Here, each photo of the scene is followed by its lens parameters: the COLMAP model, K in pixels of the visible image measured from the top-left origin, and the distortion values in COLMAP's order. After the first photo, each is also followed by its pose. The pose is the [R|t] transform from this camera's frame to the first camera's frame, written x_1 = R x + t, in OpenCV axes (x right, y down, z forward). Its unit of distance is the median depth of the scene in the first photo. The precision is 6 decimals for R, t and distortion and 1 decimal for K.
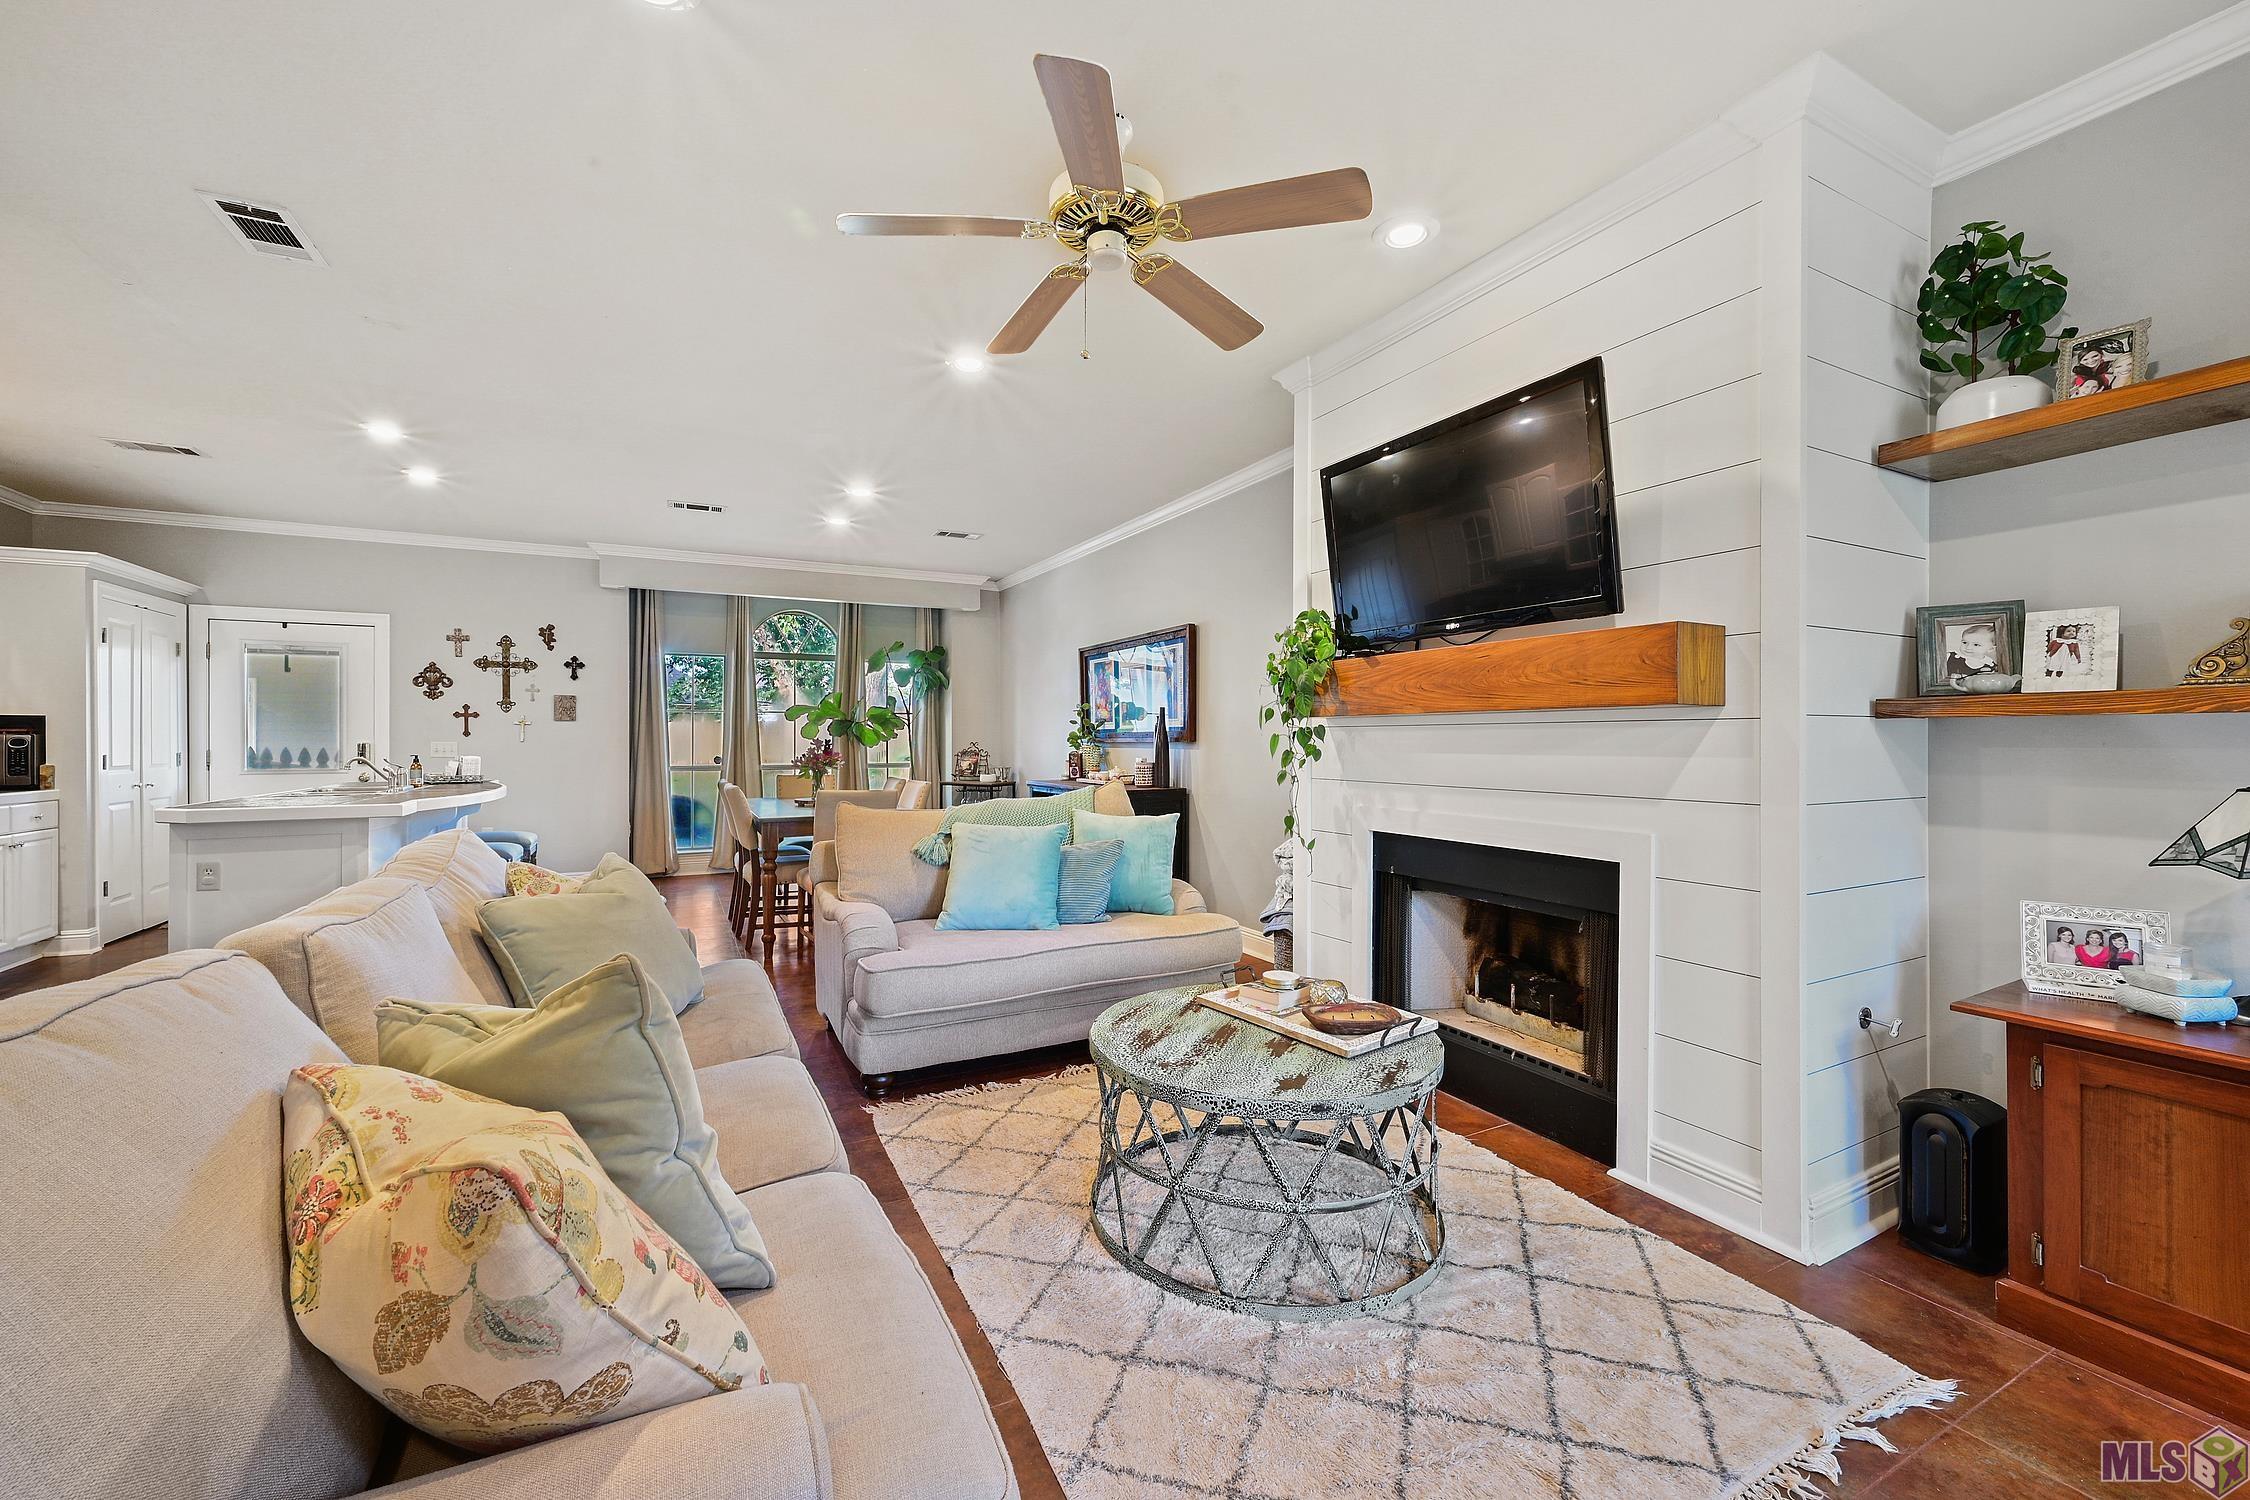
lens RADIAL K [[890.4, 0, 1127.4], [0, 890.4, 741.7], [0, 0, 1]] dist [-0.001449, -0.000169]
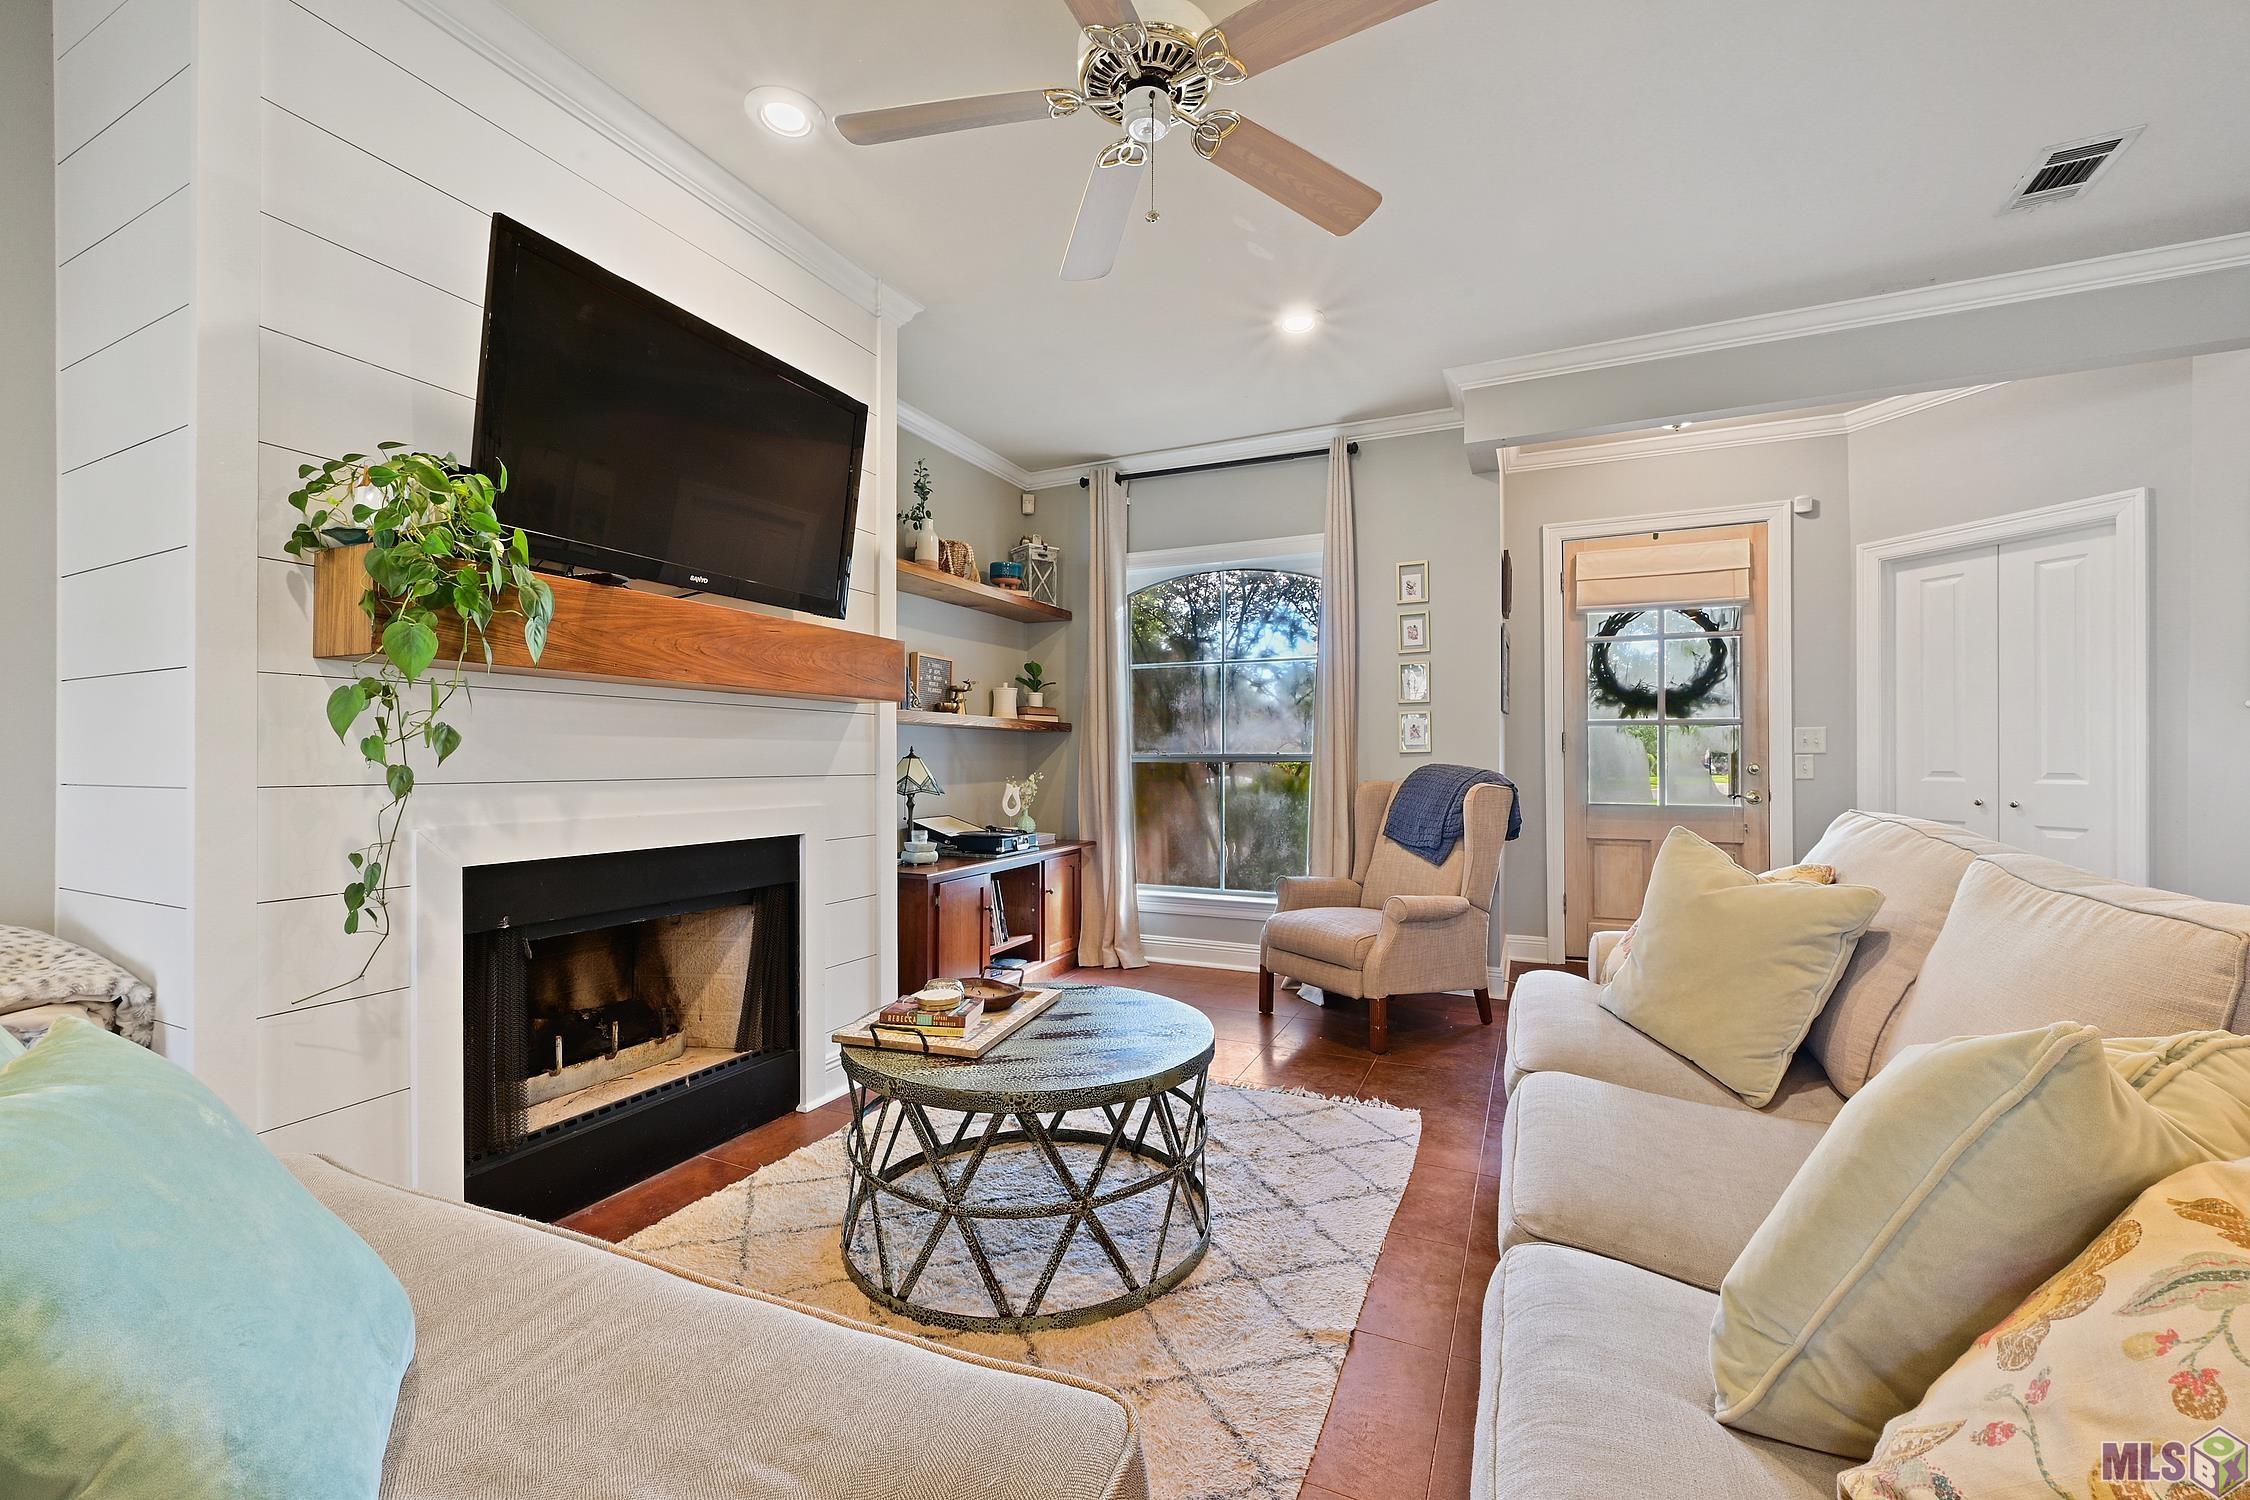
lens RADIAL K [[890.4, 0, 1123.3], [0, 890.4, 756.7], [0, 0, 1]] dist [-0.001449, -0.000169]
pose [[-0.601969, 0.001500, 0.798518, -0.574097], [0.002110, 0.999998, -0.000287, 0.037307], [-0.798517, 0.001512, -0.601970, 1.302482]]
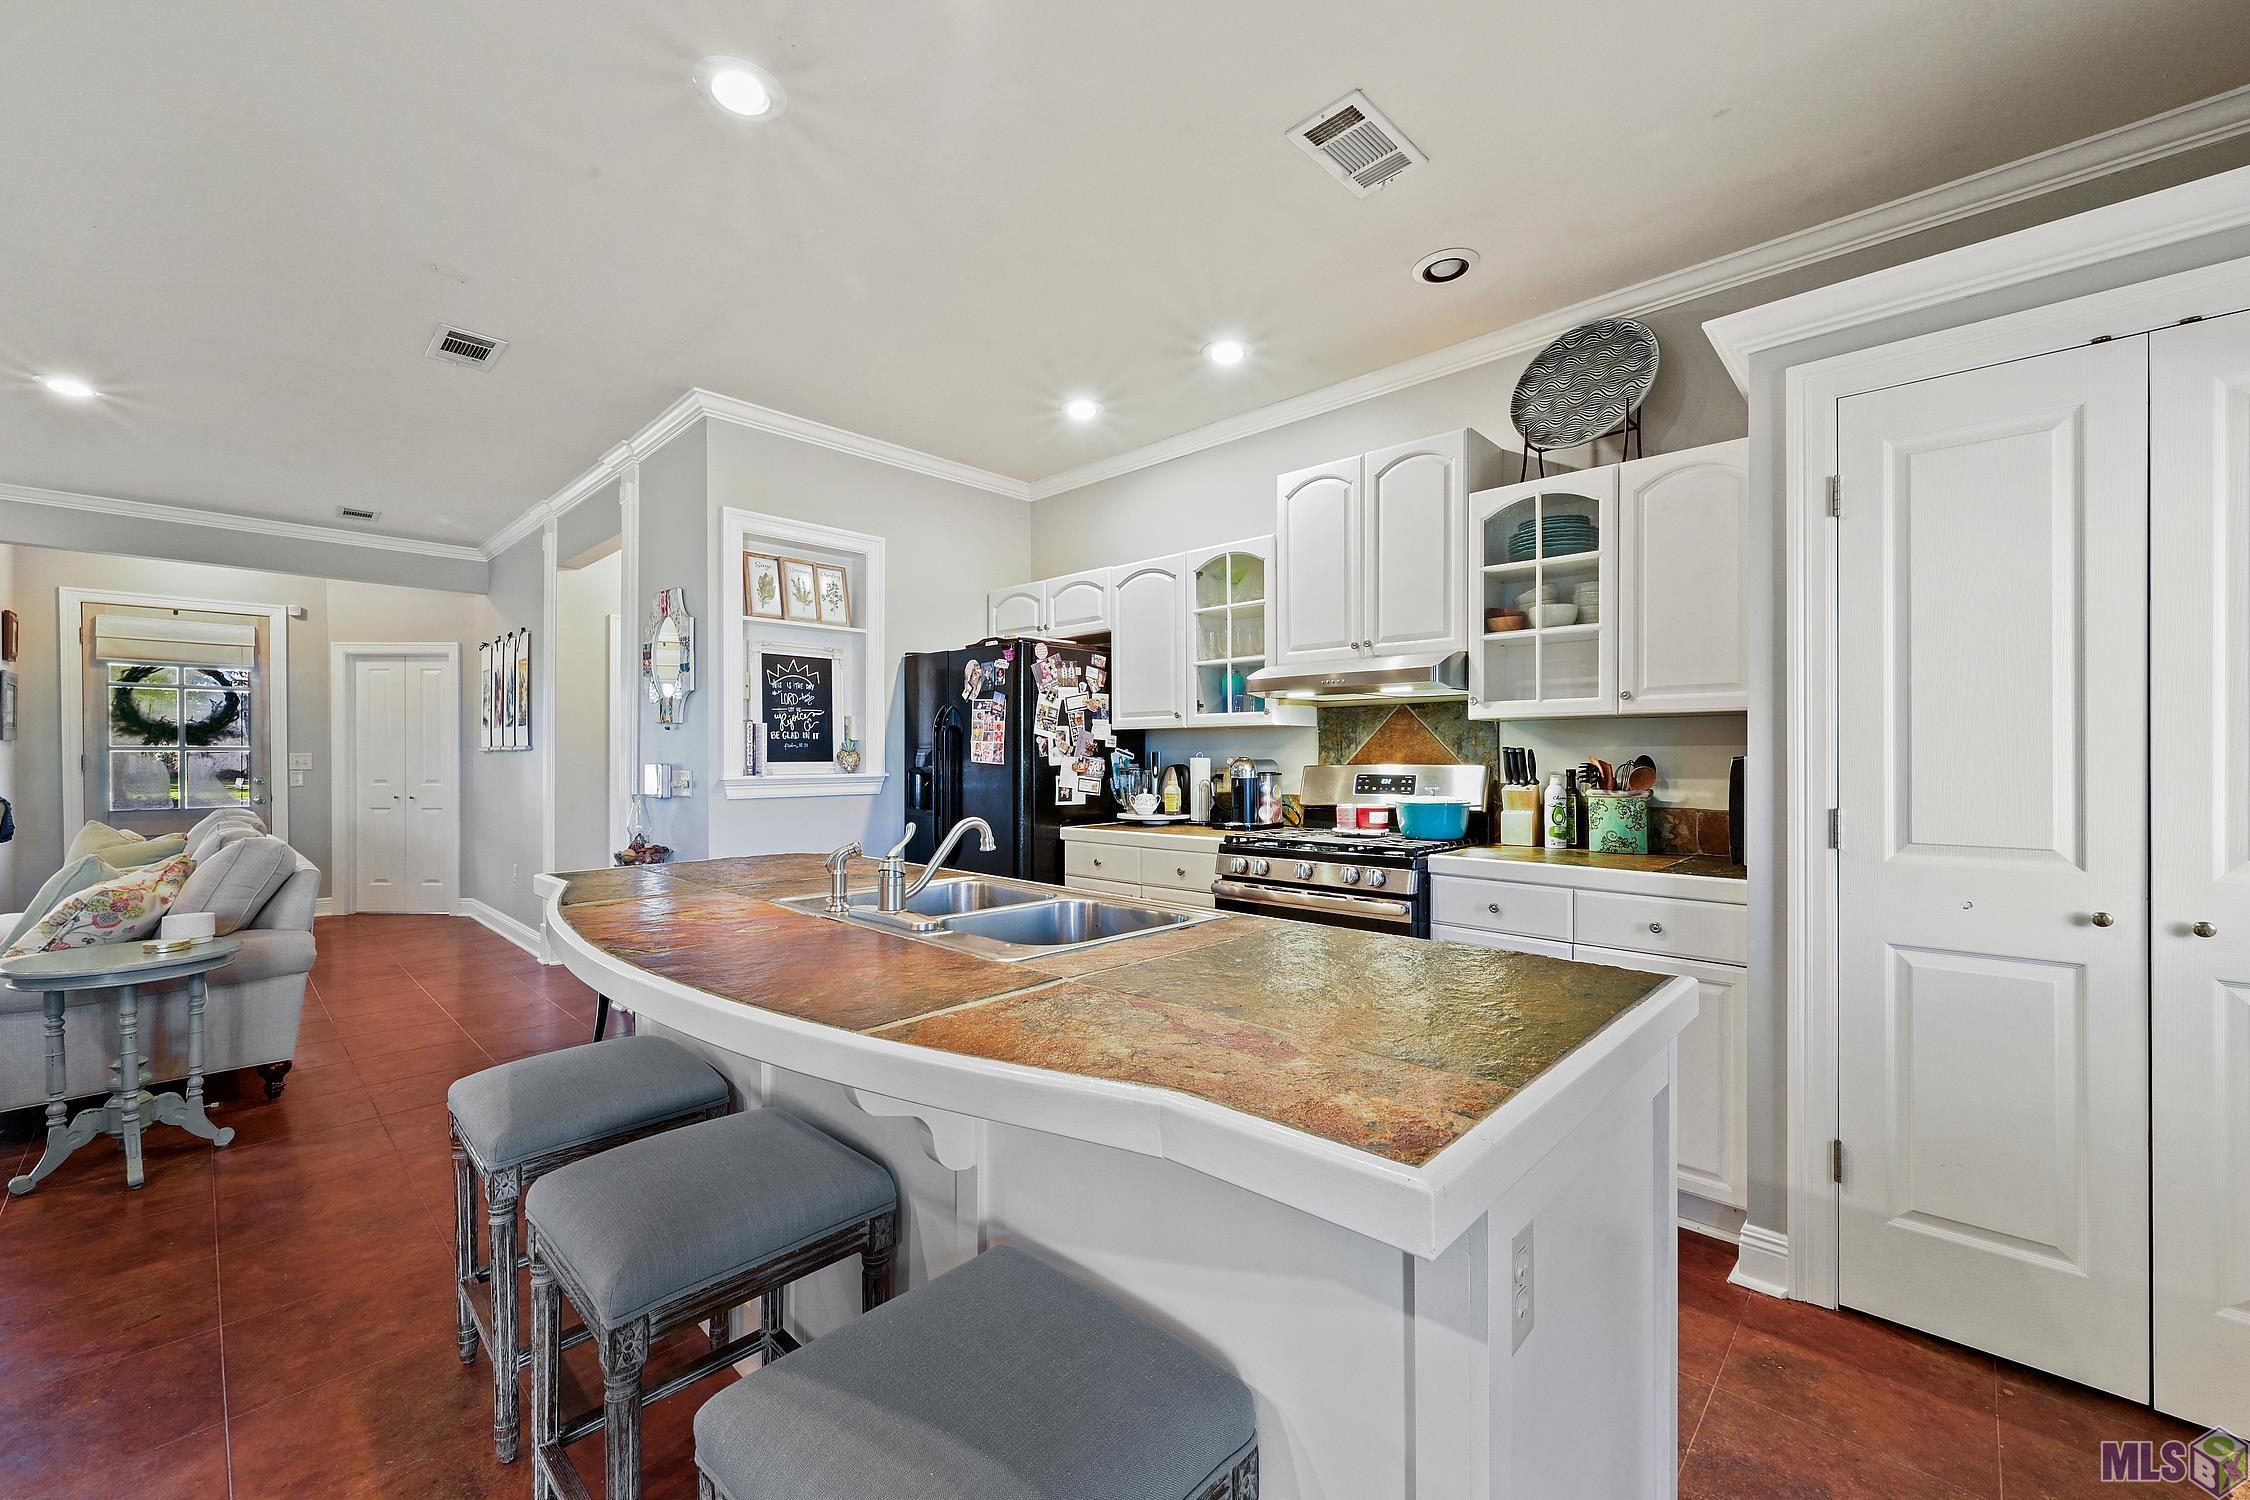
lens RADIAL K [[890.4, 0, 1124.5], [0, 890.4, 764.2], [0, 0, 1]] dist [-0.001449, -0.000169]
pose [[-0.948528, 0.009117, -0.316563, -0.900100], [0.007766, 0.999955, 0.005530, 0.031263], [0.316599, 0.002786, -0.948555, 1.736374]]
